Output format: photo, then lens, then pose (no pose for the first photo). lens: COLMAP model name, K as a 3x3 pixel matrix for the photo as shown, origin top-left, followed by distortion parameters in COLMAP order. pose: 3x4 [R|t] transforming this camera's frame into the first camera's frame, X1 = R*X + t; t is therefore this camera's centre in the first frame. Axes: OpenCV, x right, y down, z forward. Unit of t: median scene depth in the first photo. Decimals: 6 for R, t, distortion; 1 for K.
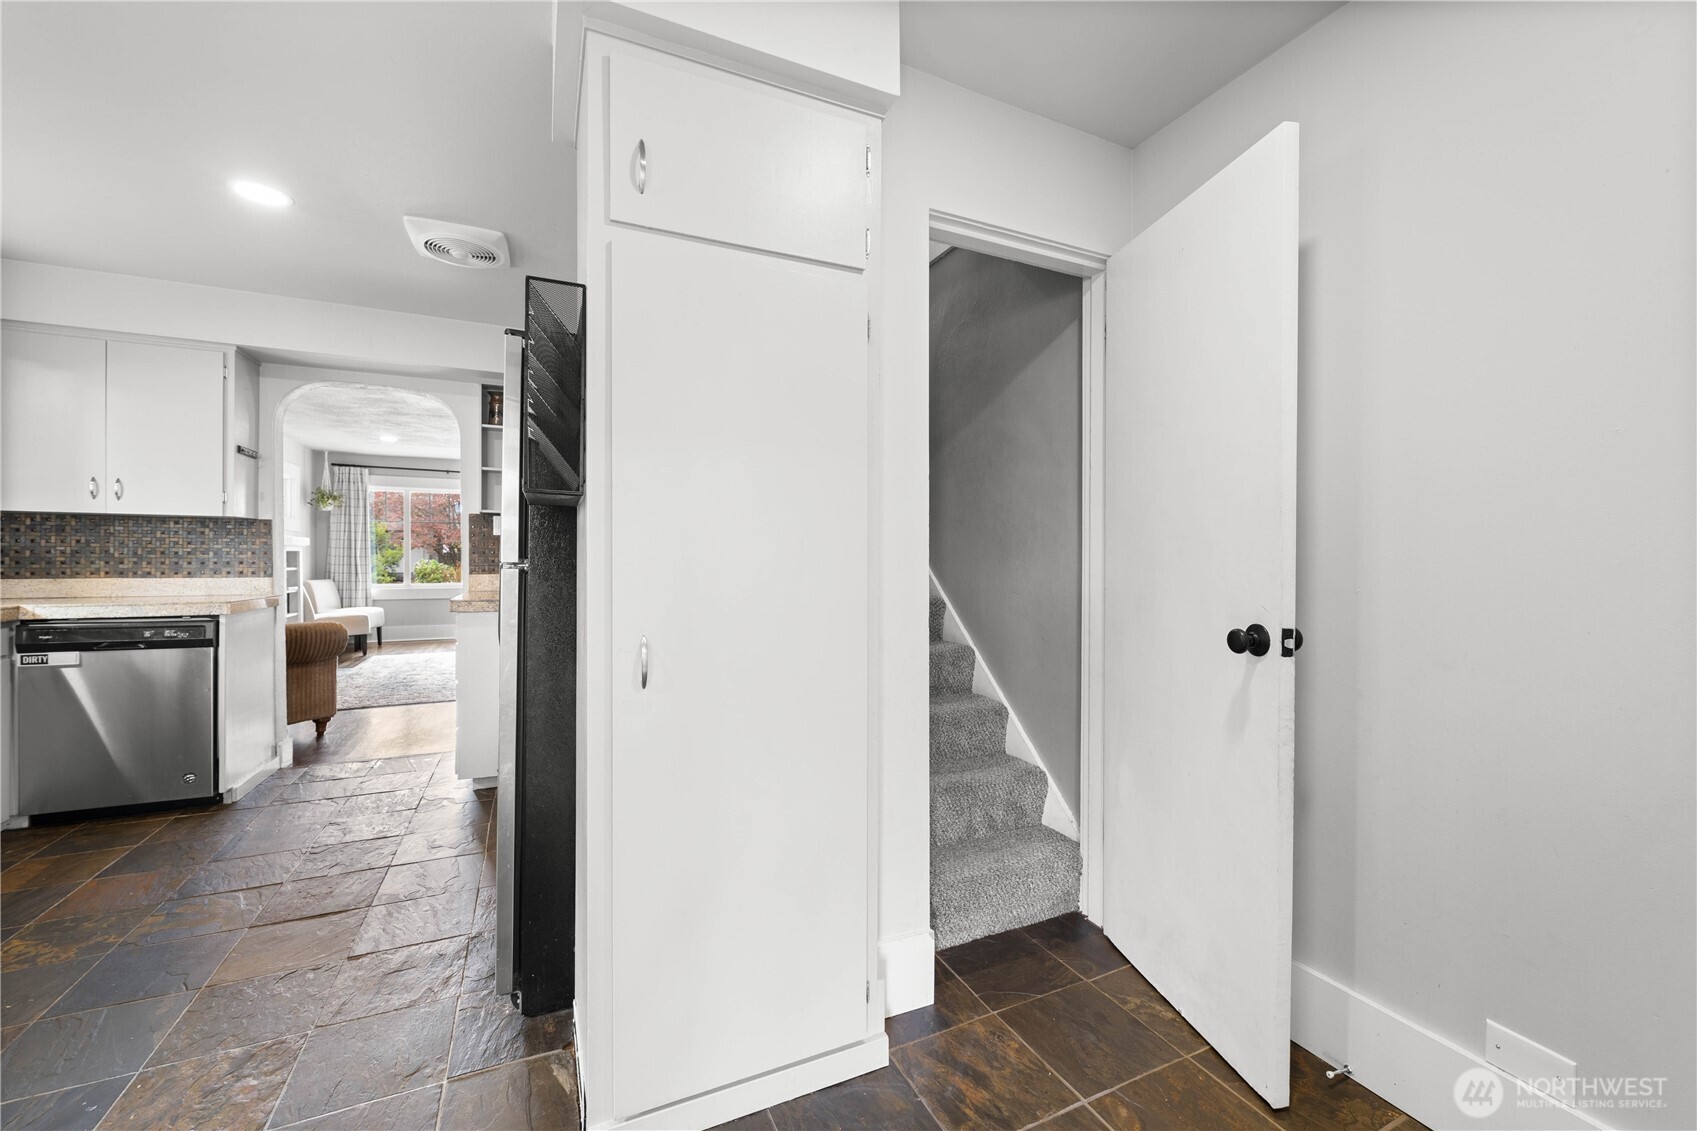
lens RADIAL K [[678.9, 0, 850.1], [0, 678.9, 560.3], [0, 0, 1]] dist [0.000404, 0.000602]
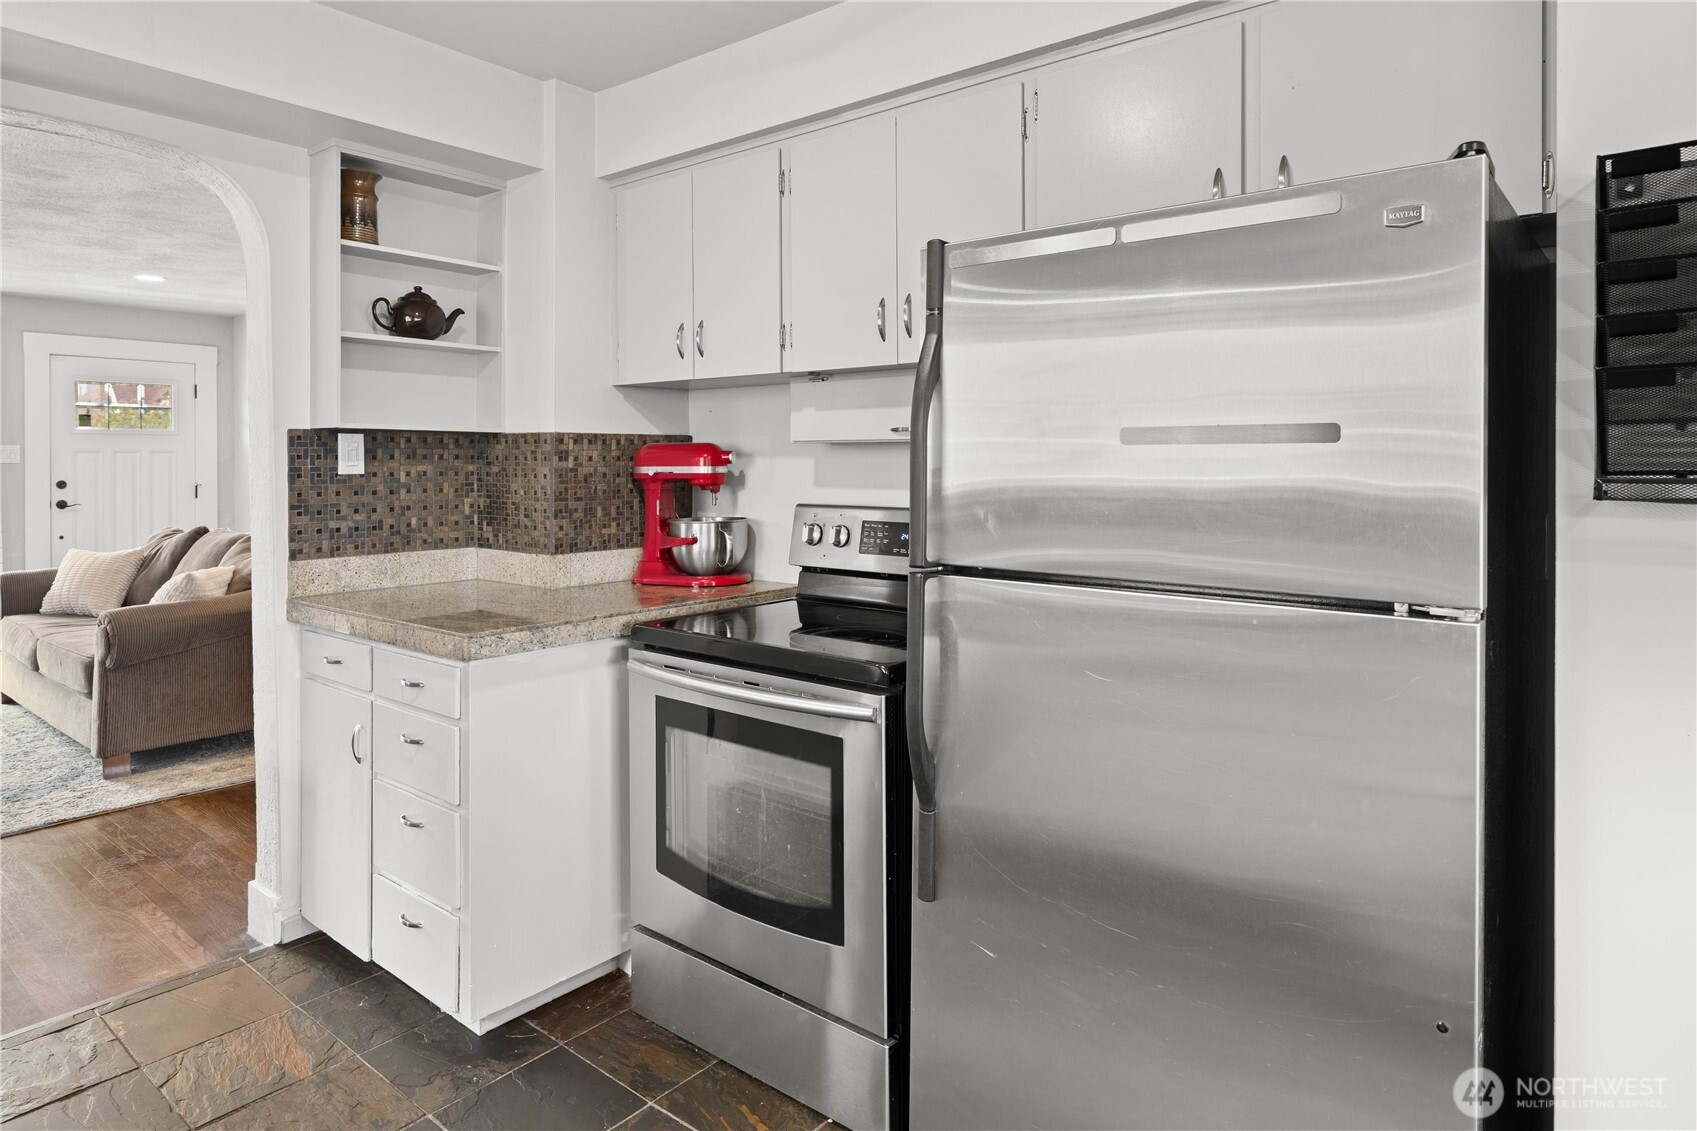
lens RADIAL K [[999.4, 0, 855.5], [0, 999.4, 466.6], [0, 0, 1]] dist [0.002341, 0.000614]
pose [[0.901000, -0.007936, 0.433746, -0.626001], [0.005870, 0.999964, 0.006104, -0.055360], [-0.433779, -0.002954, 0.901014, 0.272851]]
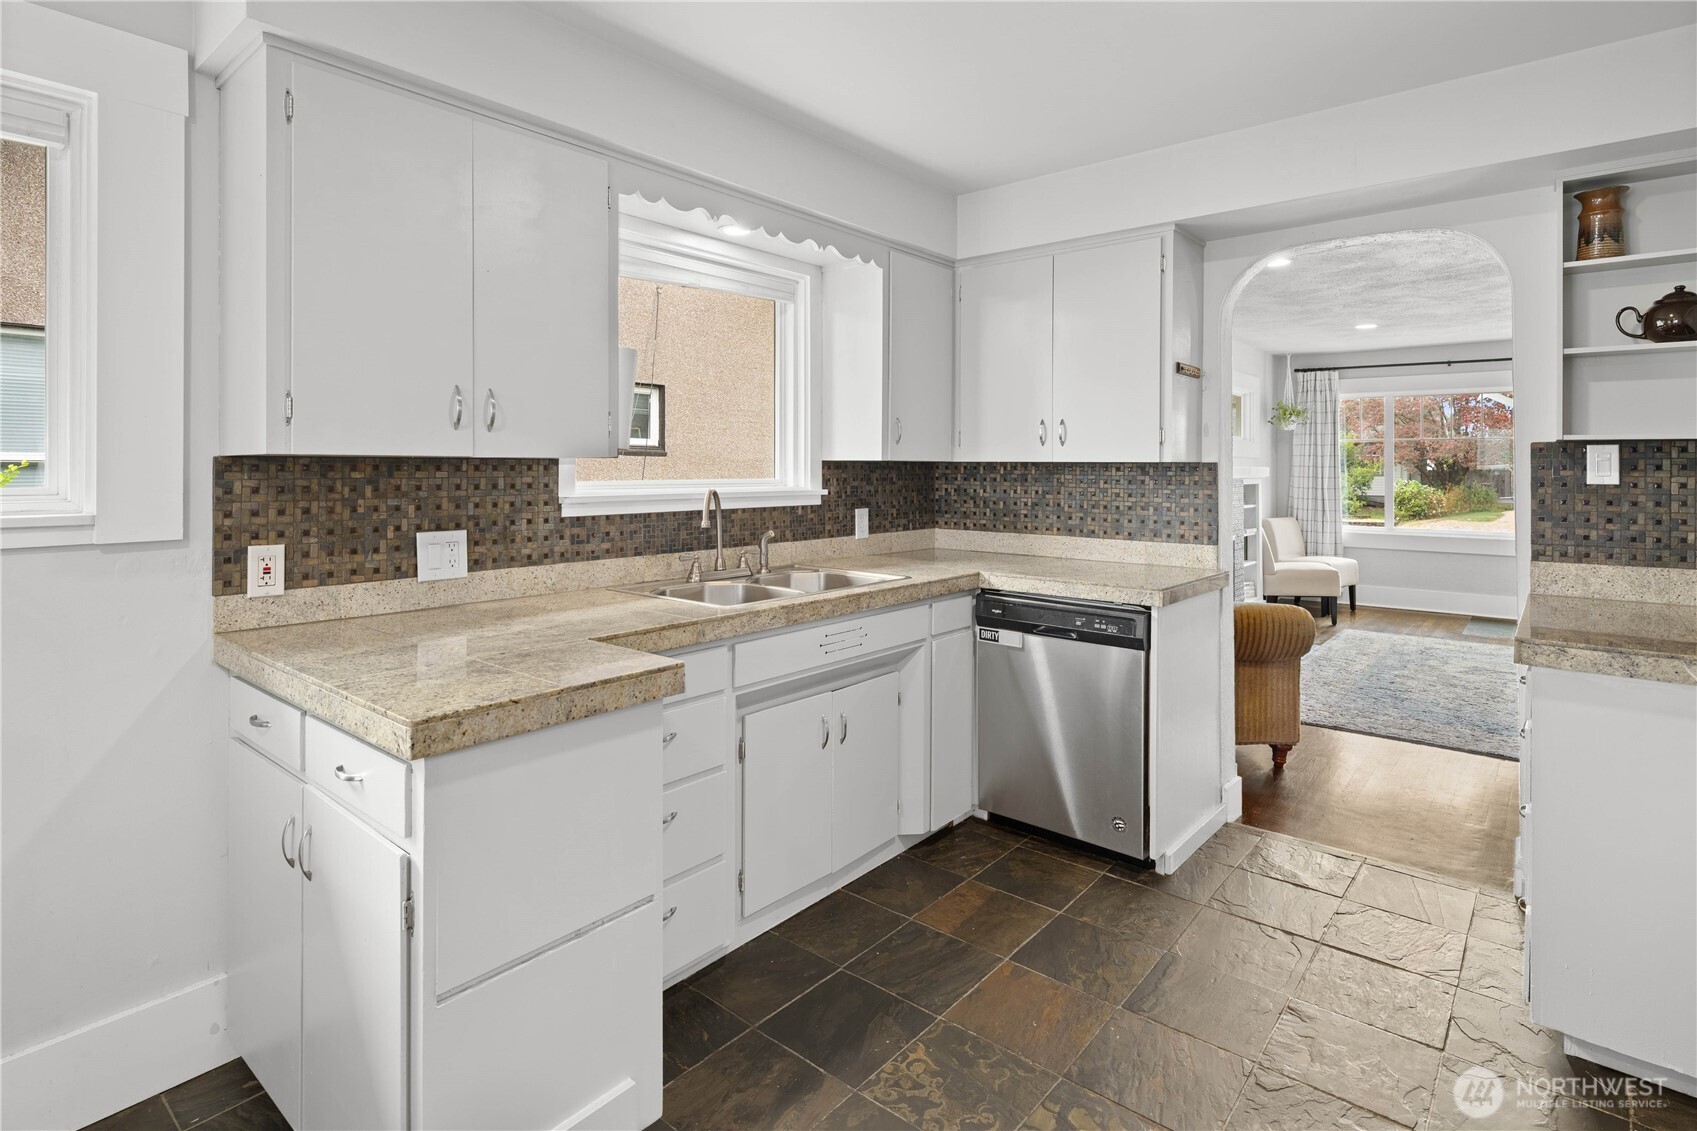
lens RADIAL K [[855.0, 0, 851.4], [0, 855.0, 467.0], [0, 0, 1]] dist [-0.006599, 0.001804]
pose [[0.425636, -0.004443, -0.904884, -0.241403], [-0.006391, 0.999948, -0.007916, -0.051251], [0.904872, 0.009153, 0.425585, 0.318124]]
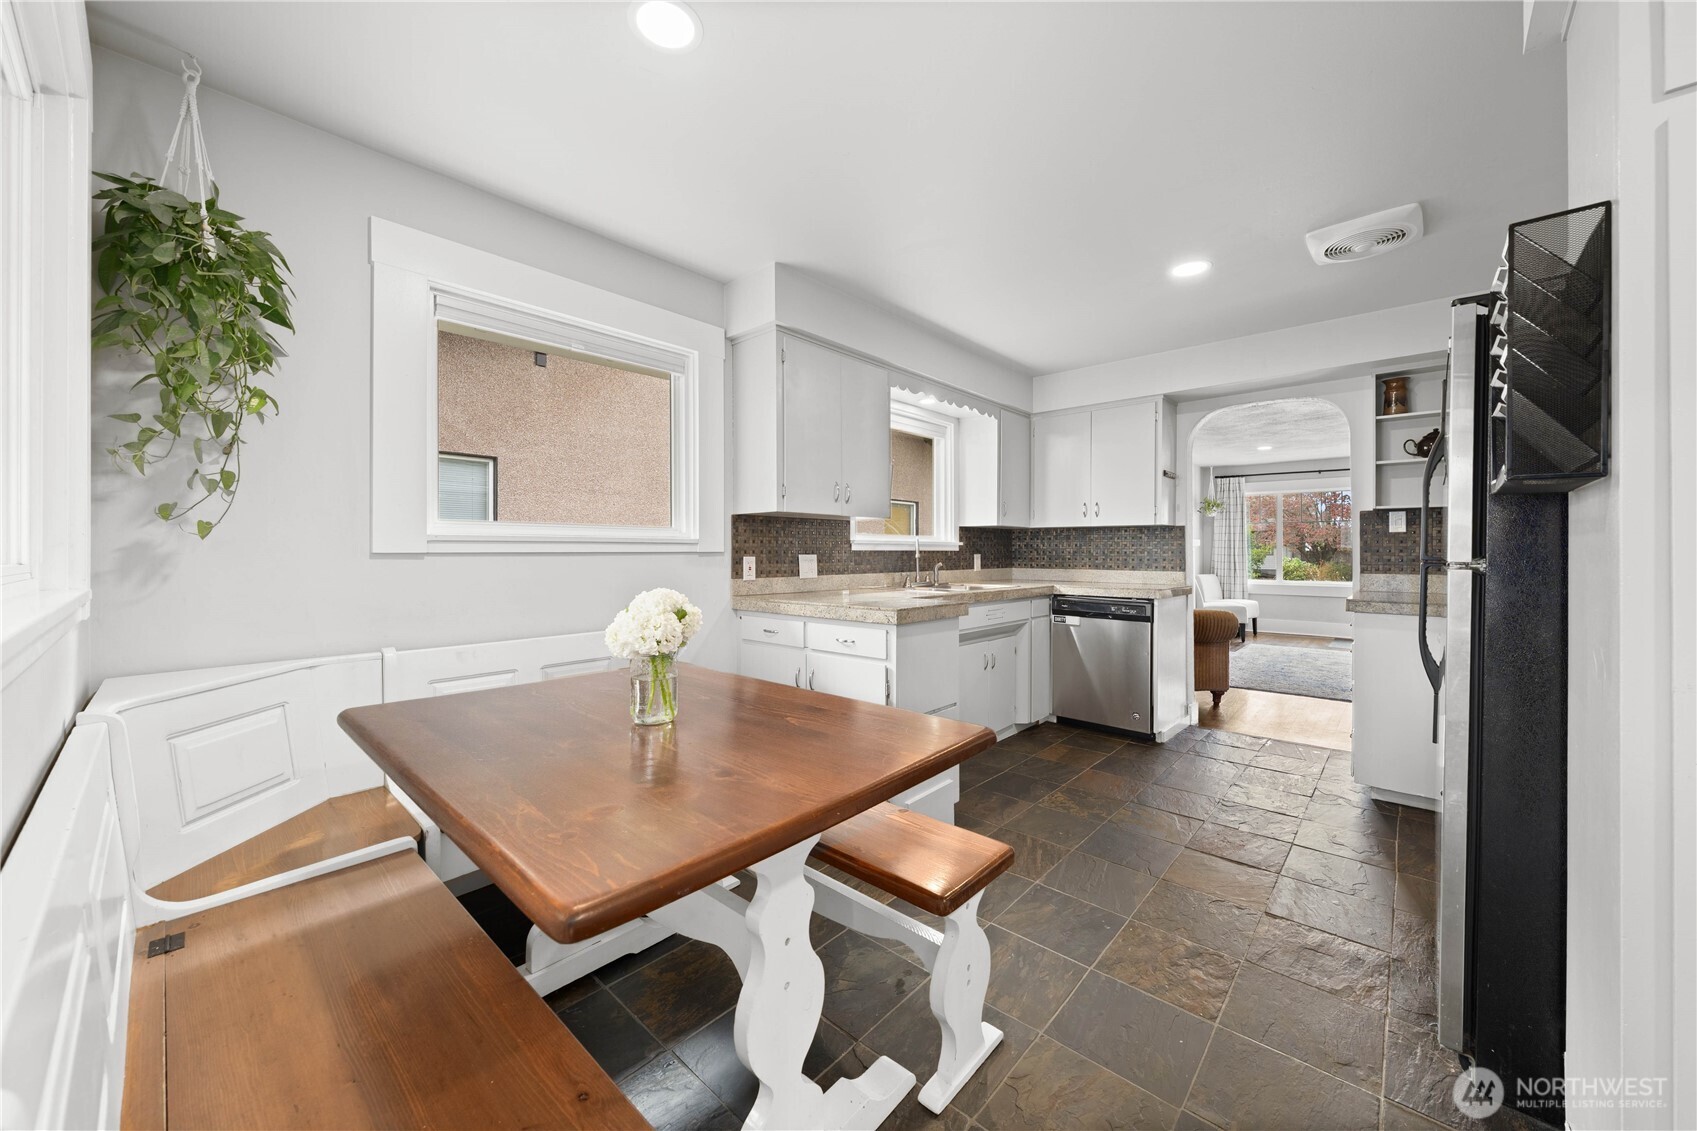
lens RADIAL K [[622.2, 0, 852.5], [0, 622.2, 551.5], [0, 0, 1]] dist [-0.006697, -0.000025]
pose [[0.391362, -0.004610, -0.920225, -0.036164], [-0.005265, 0.999960, -0.007248, -0.000544], [0.920222, 0.007681, 0.391322, -0.019987]]
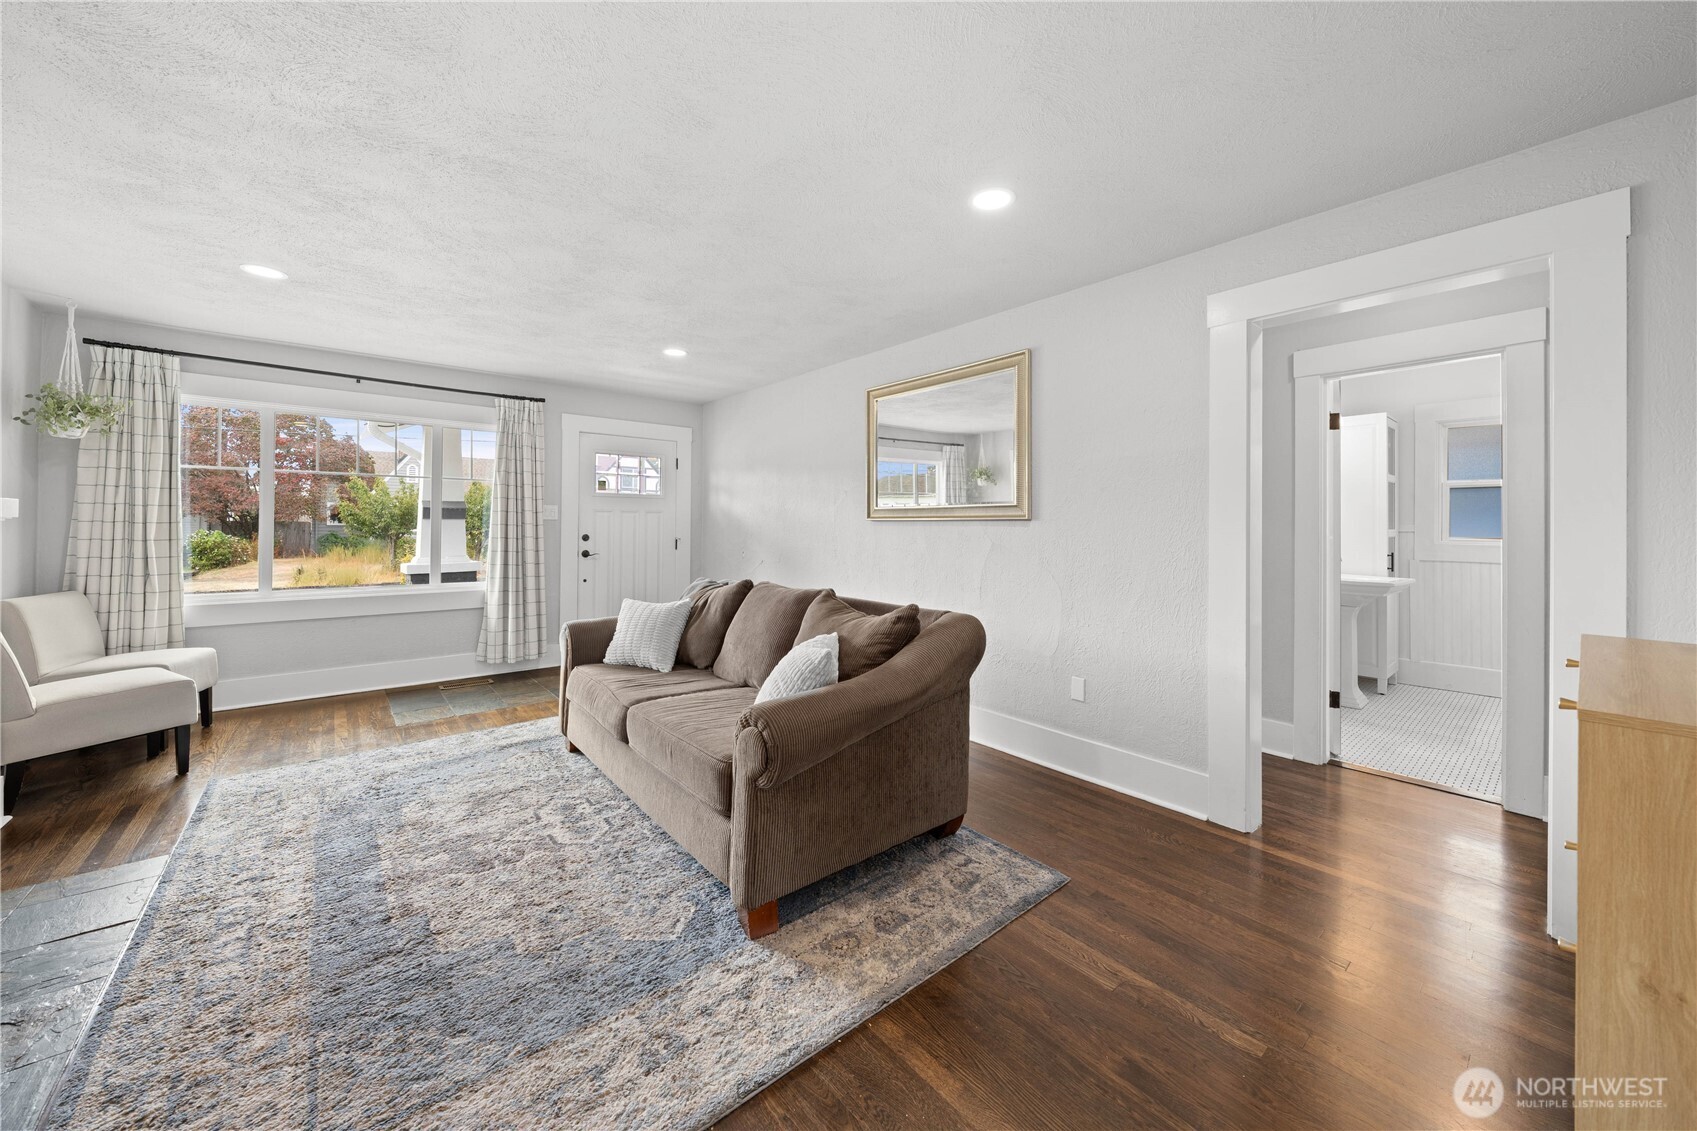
lens RADIAL K [[622.2, 0, 862.4], [0, 622.2, 516.5], [0, 0, 1]] dist [-0.006697, -0.000025]
pose [[0.963119, 0.003709, 0.269049, -0.994710], [0.001265, 0.999831, -0.018314, -0.037027], [-0.269072, 0.017979, 0.962952, 1.243272]]
